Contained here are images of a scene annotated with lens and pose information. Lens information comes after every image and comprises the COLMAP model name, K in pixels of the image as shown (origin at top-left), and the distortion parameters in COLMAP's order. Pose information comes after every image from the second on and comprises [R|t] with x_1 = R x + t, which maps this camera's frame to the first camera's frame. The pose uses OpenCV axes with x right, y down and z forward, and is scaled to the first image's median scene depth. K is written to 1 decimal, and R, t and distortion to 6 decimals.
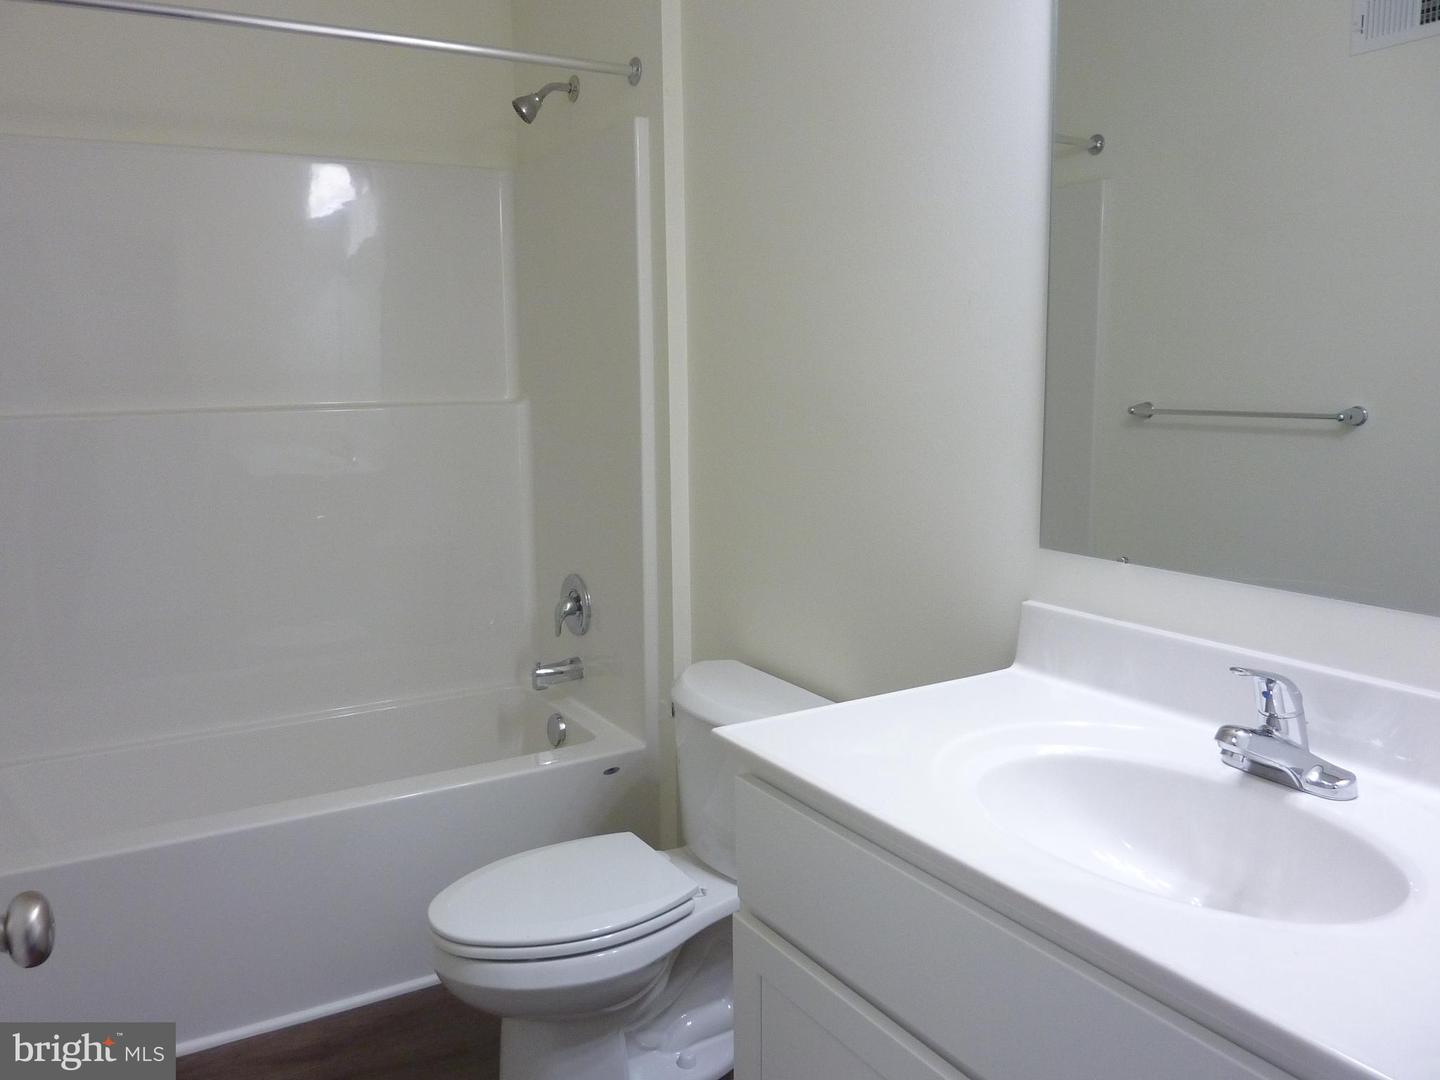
lens RADIAL K [[1092.8, 0, 720.0], [0, 1092.8, 540.0], [0, 0, 1]] dist [-0.002409, 0.001036]
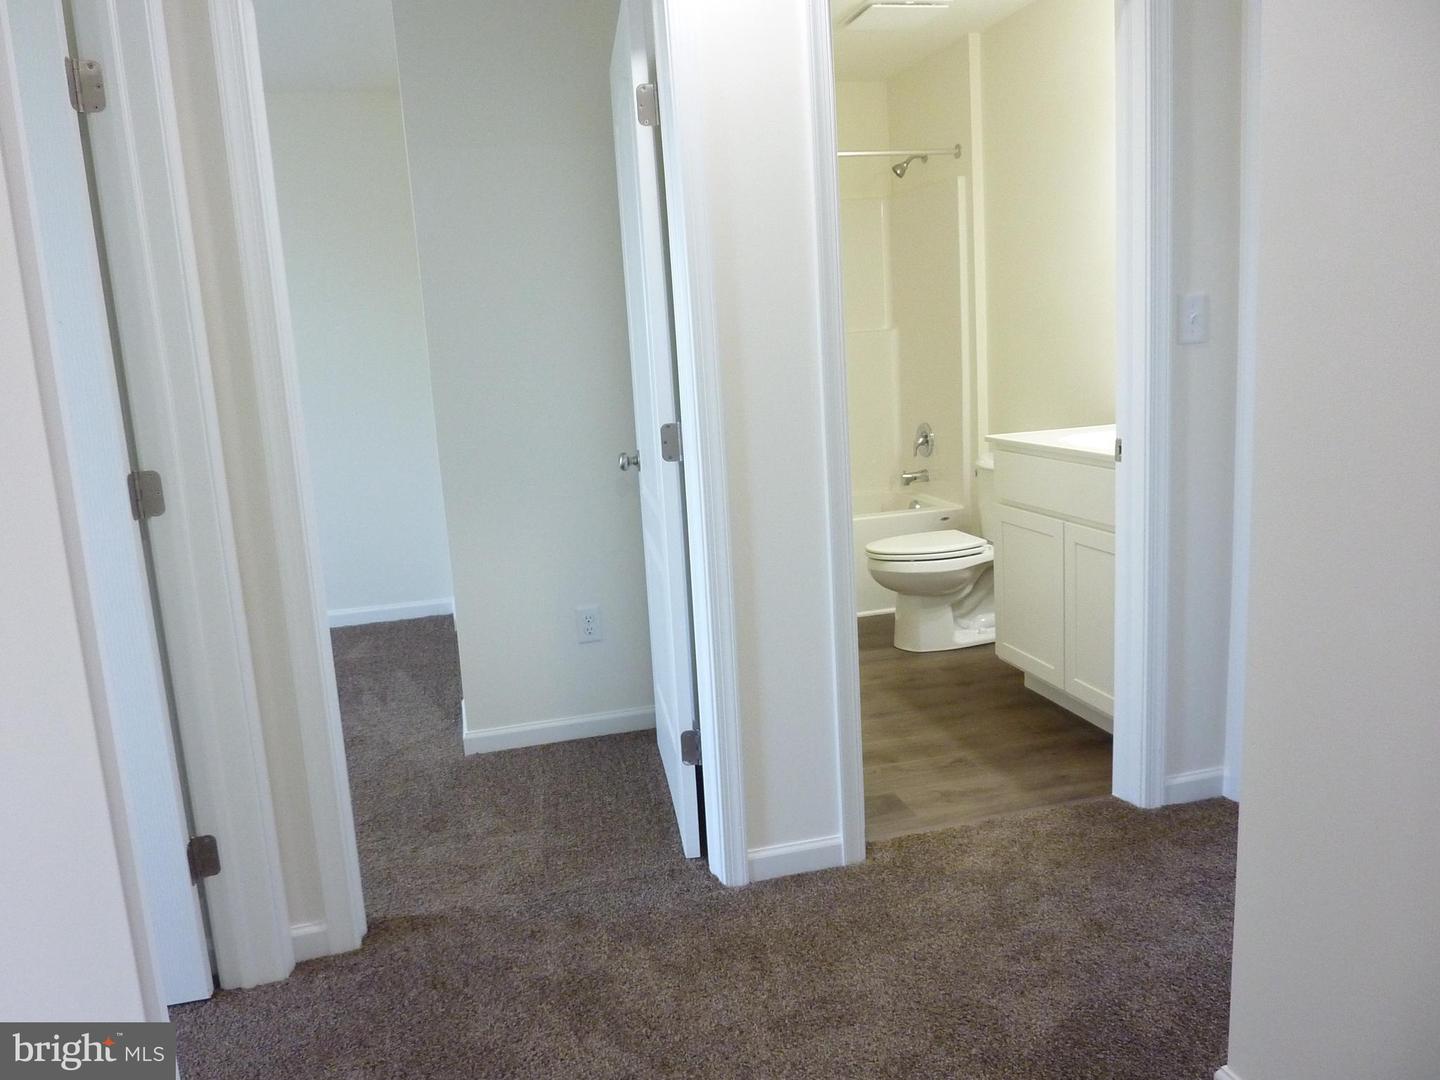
lens RADIAL K [[1092.8, 0, 720.0], [0, 1092.8, 540.0], [0, 0, 1]] dist [-0.002409, 0.001036]
pose [[0.956174, 0.004871, -0.292760, 0.079618], [0.006067, 0.999317, 0.036444, 0.167488], [0.292738, -0.036623, 0.955491, -0.894087]]
